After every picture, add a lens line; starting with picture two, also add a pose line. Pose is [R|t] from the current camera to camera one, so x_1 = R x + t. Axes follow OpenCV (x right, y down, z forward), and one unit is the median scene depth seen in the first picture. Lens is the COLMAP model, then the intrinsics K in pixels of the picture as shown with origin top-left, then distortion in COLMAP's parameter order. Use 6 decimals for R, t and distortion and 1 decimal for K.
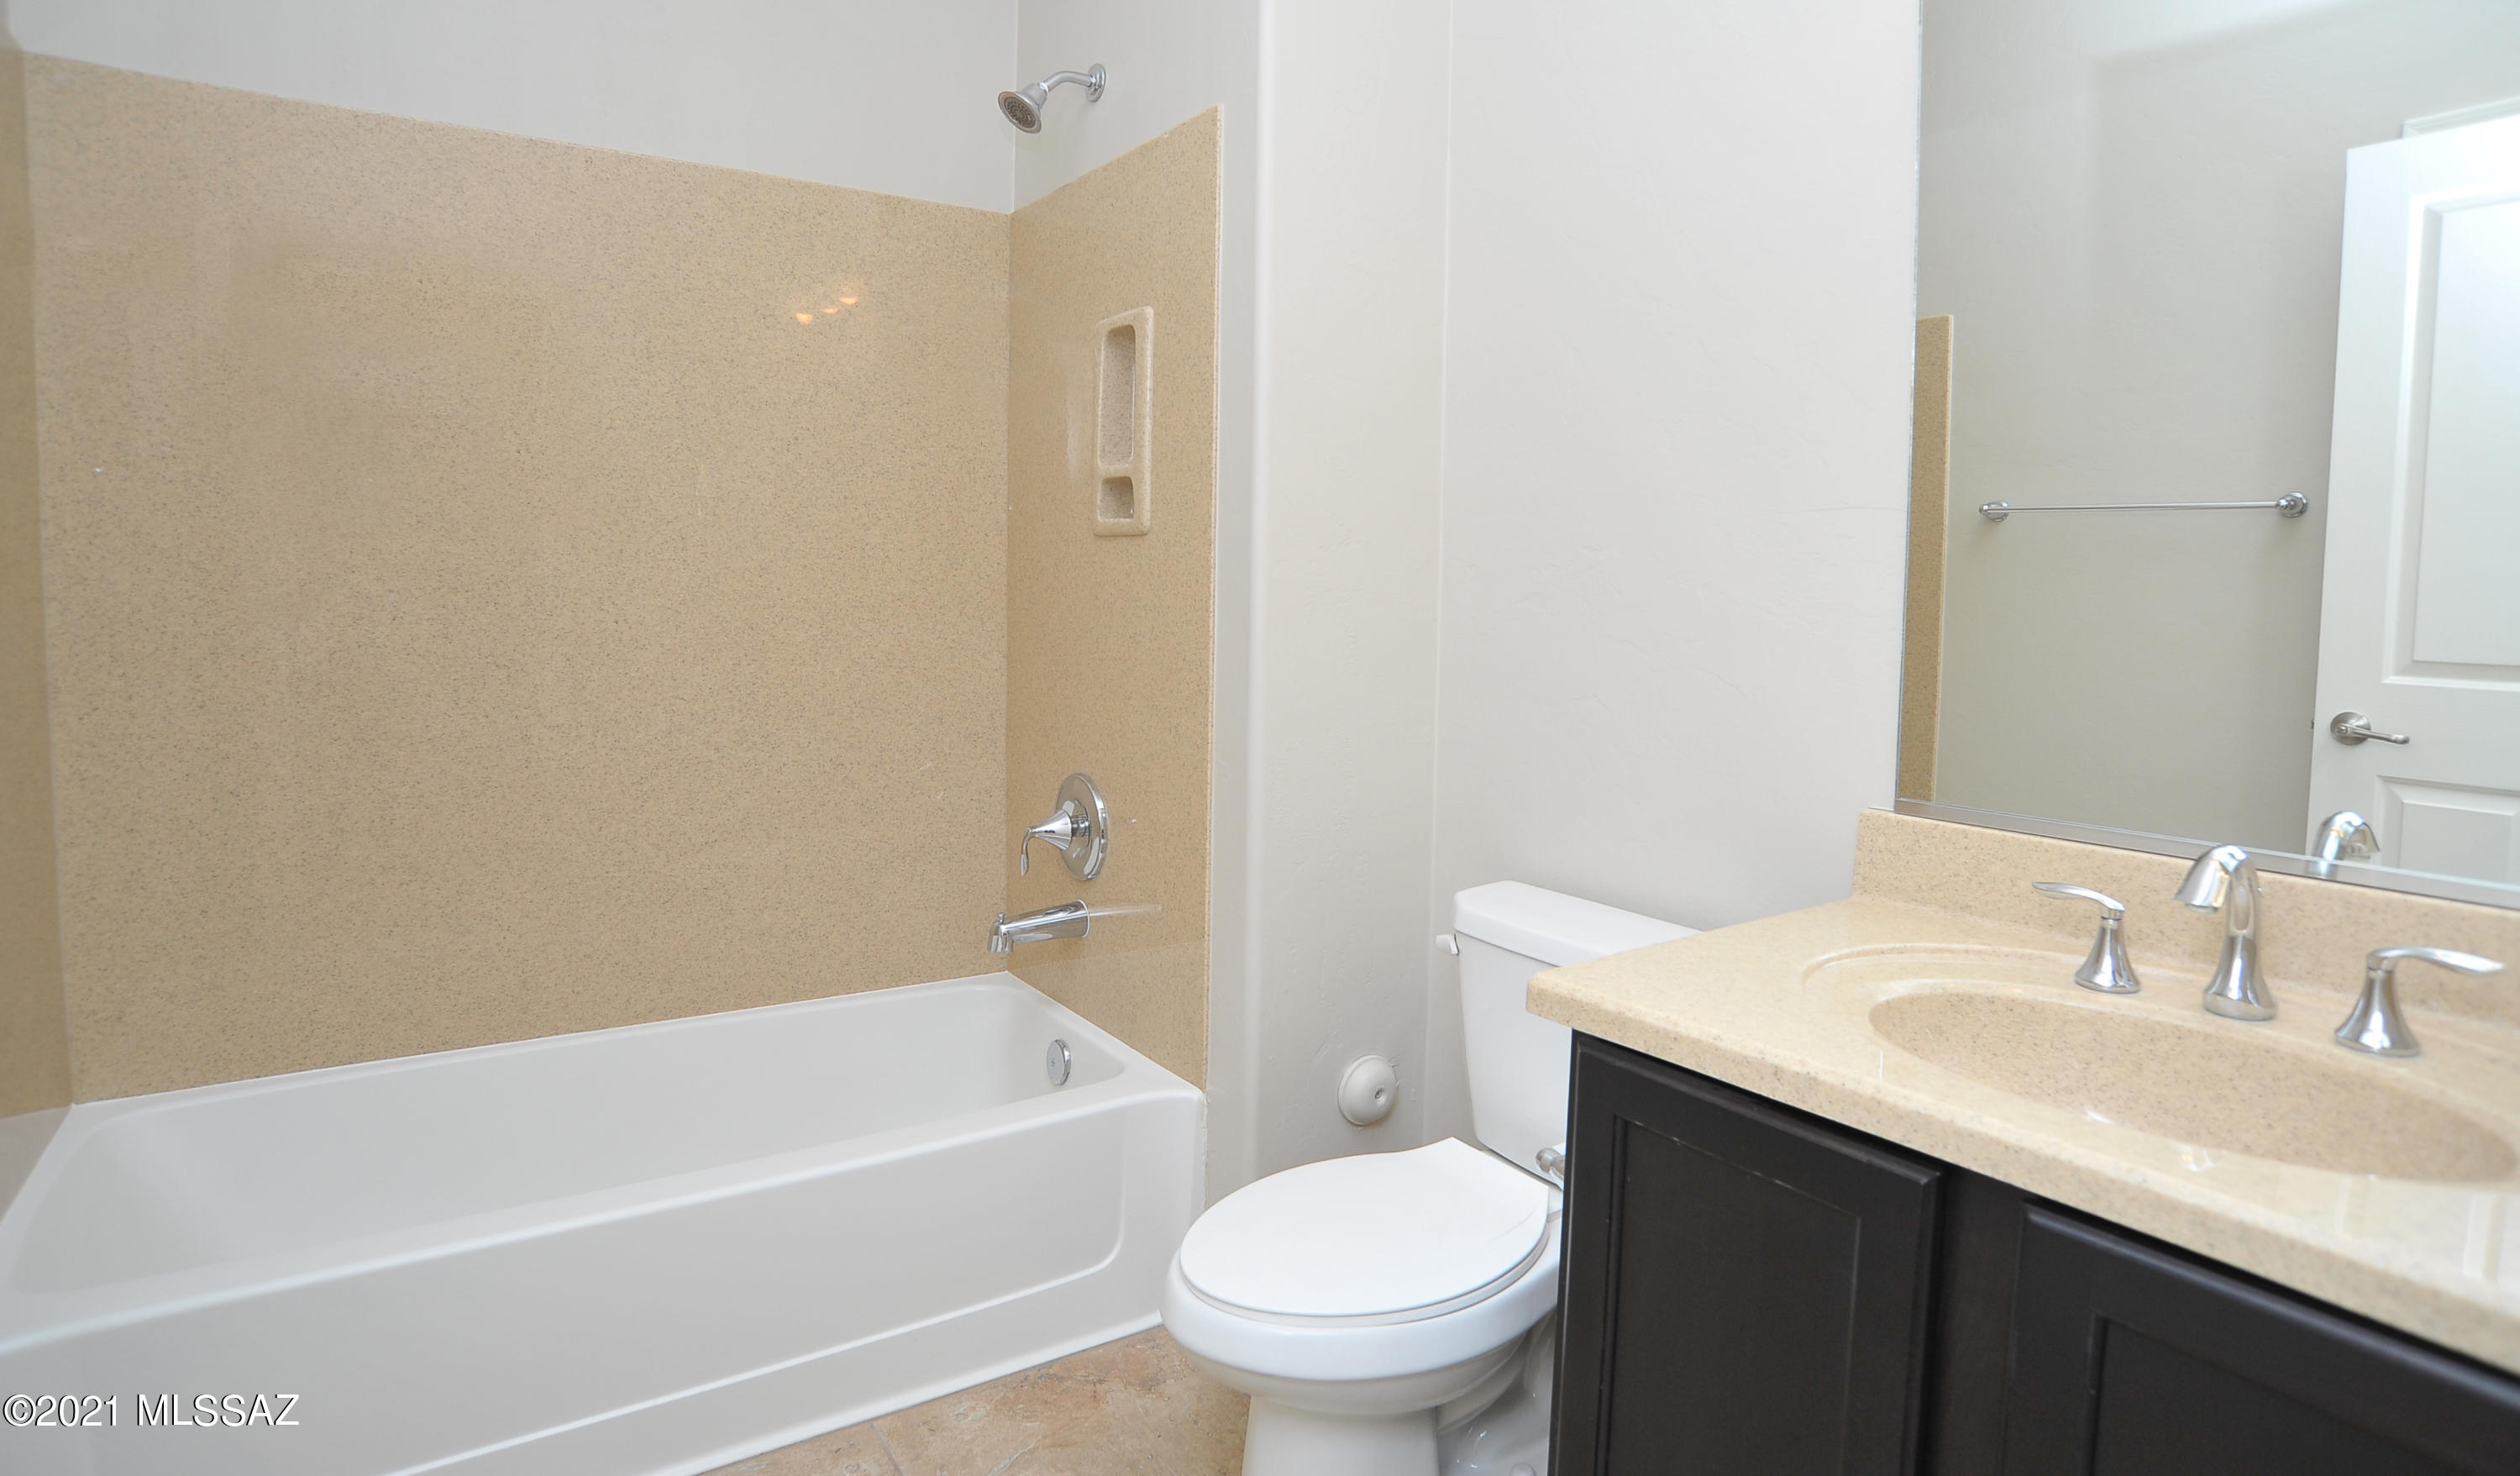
lens RADIAL K [[1336.0, 0, 1261.8], [0, 1336.0, 664.3], [0, 0, 1]] dist [-0.097755, 0.044809]
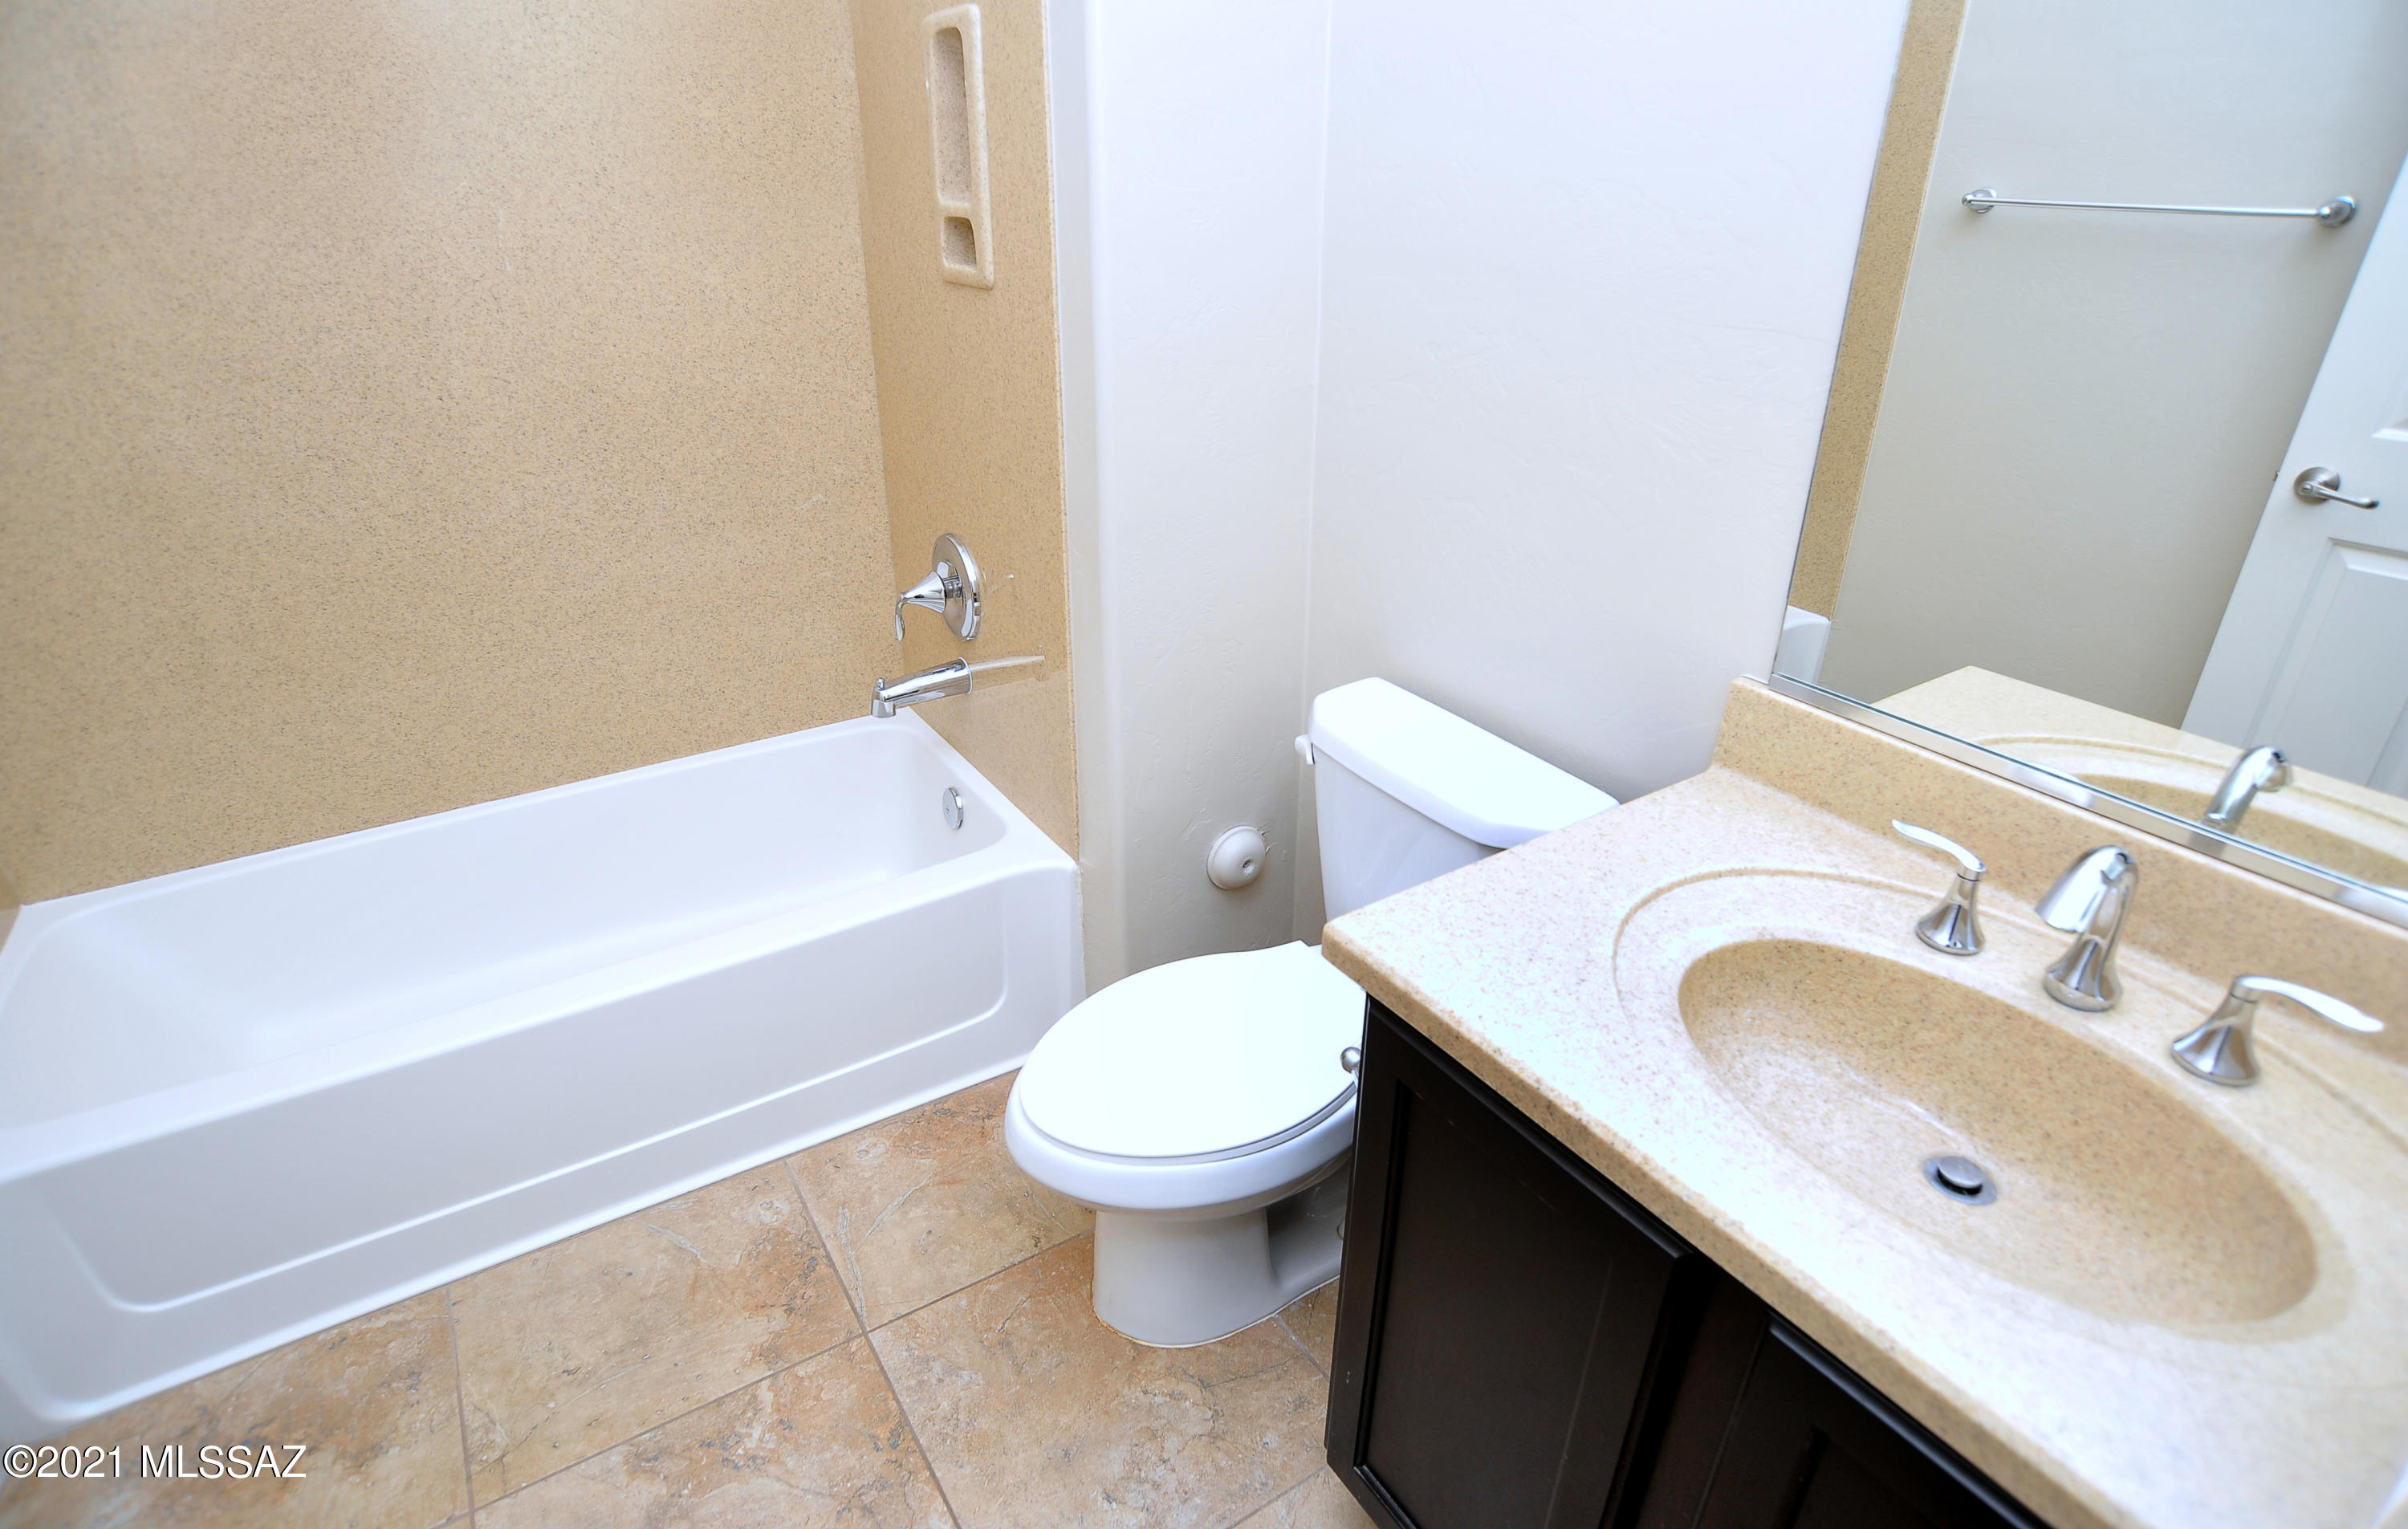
lens RADIAL K [[1236.4, 0, 1204.0], [0, 1236.4, 764.5], [0, 0, 1]] dist [-0.098579, 0.045578]
pose [[0.999641, 0.001384, -0.026774, 0.083394], [0.009054, 0.922566, 0.385734, -0.124916], [0.025234, -0.385838, 0.922221, 0.139719]]
